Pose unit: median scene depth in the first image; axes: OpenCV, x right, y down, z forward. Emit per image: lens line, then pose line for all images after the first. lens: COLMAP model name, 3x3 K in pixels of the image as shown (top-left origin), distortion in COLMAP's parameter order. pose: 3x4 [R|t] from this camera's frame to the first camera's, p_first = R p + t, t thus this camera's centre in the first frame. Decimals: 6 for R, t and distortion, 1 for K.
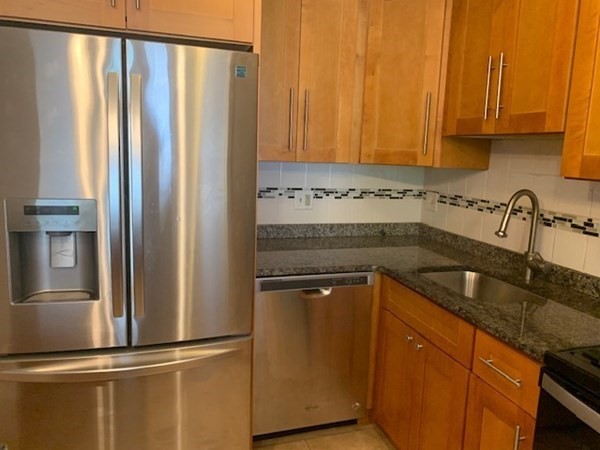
lens RADIAL K [[454.5, 0, 305.7], [0, 454.5, 220.3], [0, 0, 1]] dist [0.055786, -0.064518]
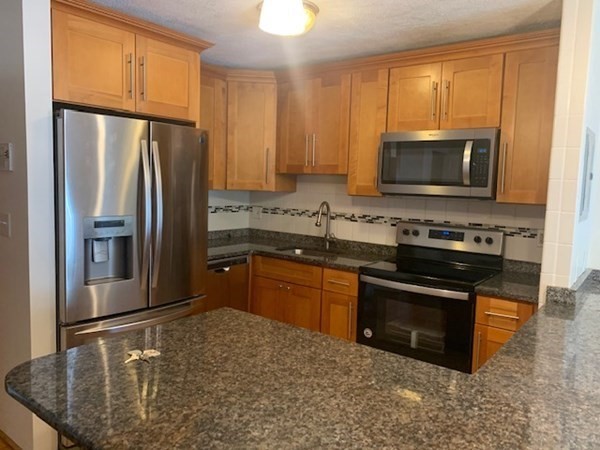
lens RADIAL K [[454.5, 0, 305.7], [0, 454.5, 220.3], [0, 0, 1]] dist [0.055786, -0.064518]
pose [[0.818428, -0.061031, 0.571358, -0.624071], [0.088695, 0.995844, -0.020676, 0.041063], [-0.567722, 0.067599, 0.820440, -0.481460]]
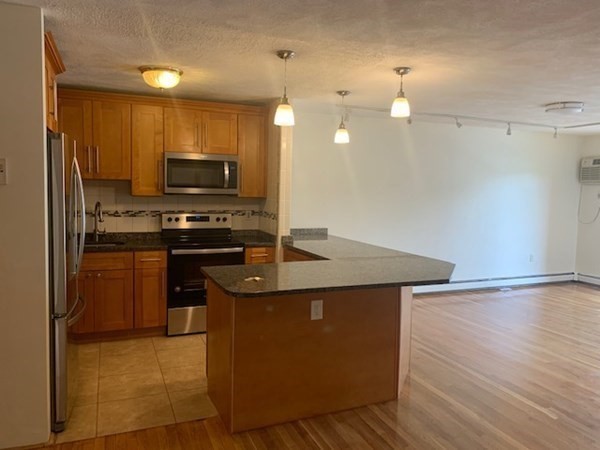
lens RADIAL K [[454.5, 0, 305.7], [0, 454.5, 220.3], [0, 0, 1]] dist [0.055786, -0.064518]
pose [[-0.108236, -0.122631, 0.986533, -1.746423], [0.129976, 0.982098, 0.136340, -0.138893], [-0.985592, 0.142983, -0.090359, 0.151906]]
